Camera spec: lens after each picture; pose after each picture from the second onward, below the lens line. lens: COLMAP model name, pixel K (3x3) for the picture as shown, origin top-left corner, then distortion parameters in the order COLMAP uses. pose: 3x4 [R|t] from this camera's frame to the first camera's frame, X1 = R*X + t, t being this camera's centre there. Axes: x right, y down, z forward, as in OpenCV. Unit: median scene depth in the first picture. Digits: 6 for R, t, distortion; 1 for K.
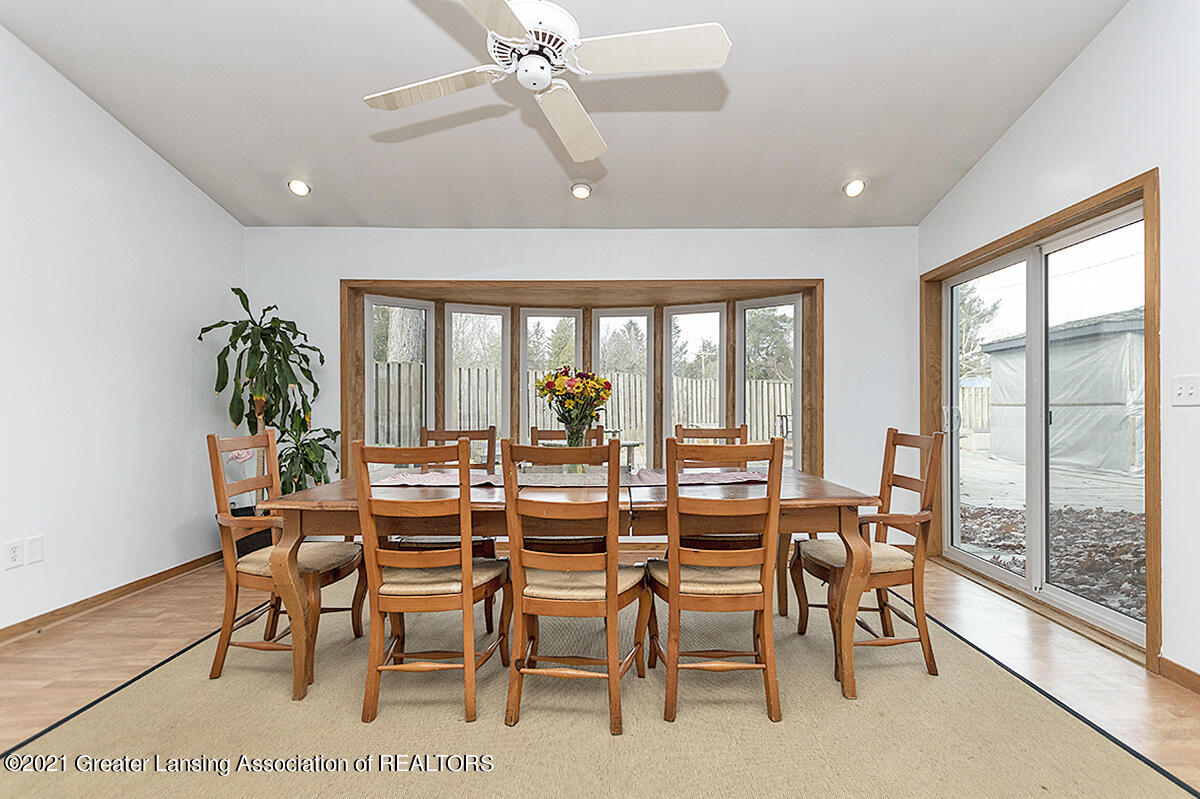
lens RADIAL K [[538.7, 0, 596.0], [0, 538.7, 403.5], [0, 0, 1]] dist [0.001633, 0.000022]
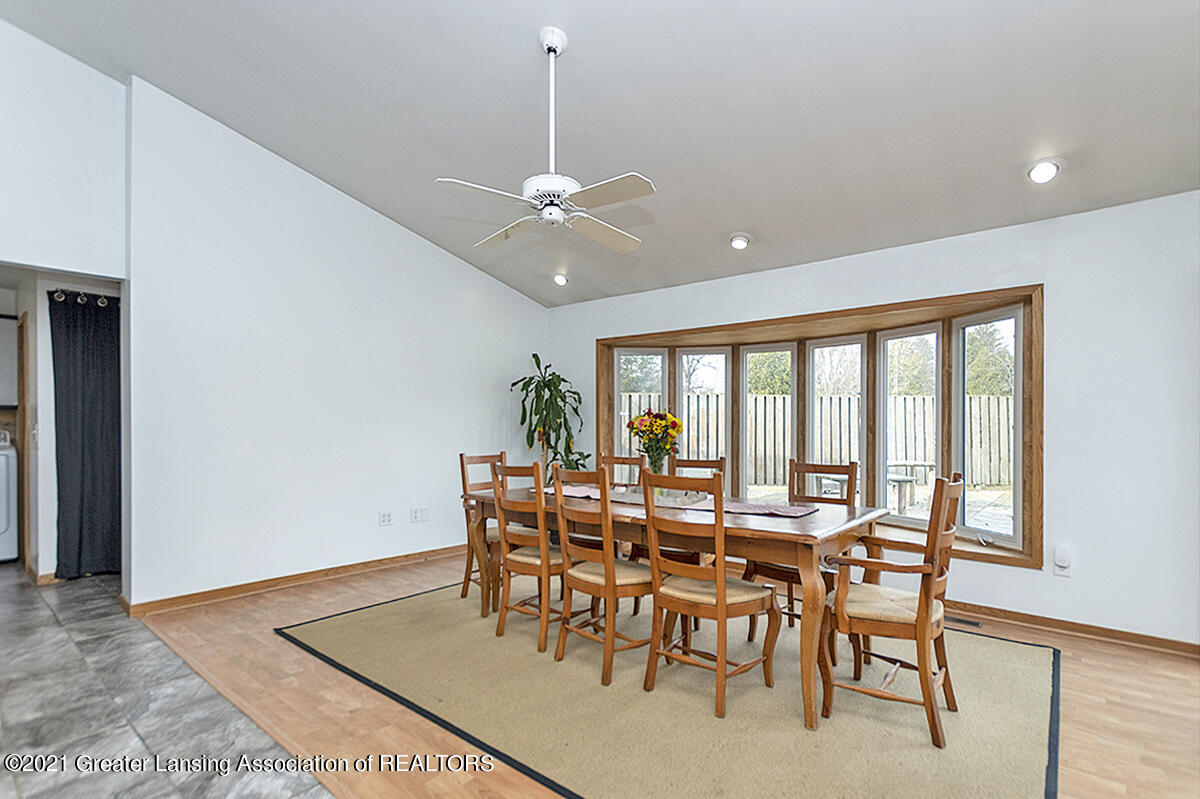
lens RADIAL K [[563.5, 0, 618.5], [0, 563.5, 426.5], [0, 0, 1]] dist [-0.000386, 0.000231]
pose [[0.775338, 0.003750, -0.631535, 0.471886], [-0.004044, 0.999991, 0.000974, -0.019449], [0.631533, 0.001798, 0.775347, -0.039355]]
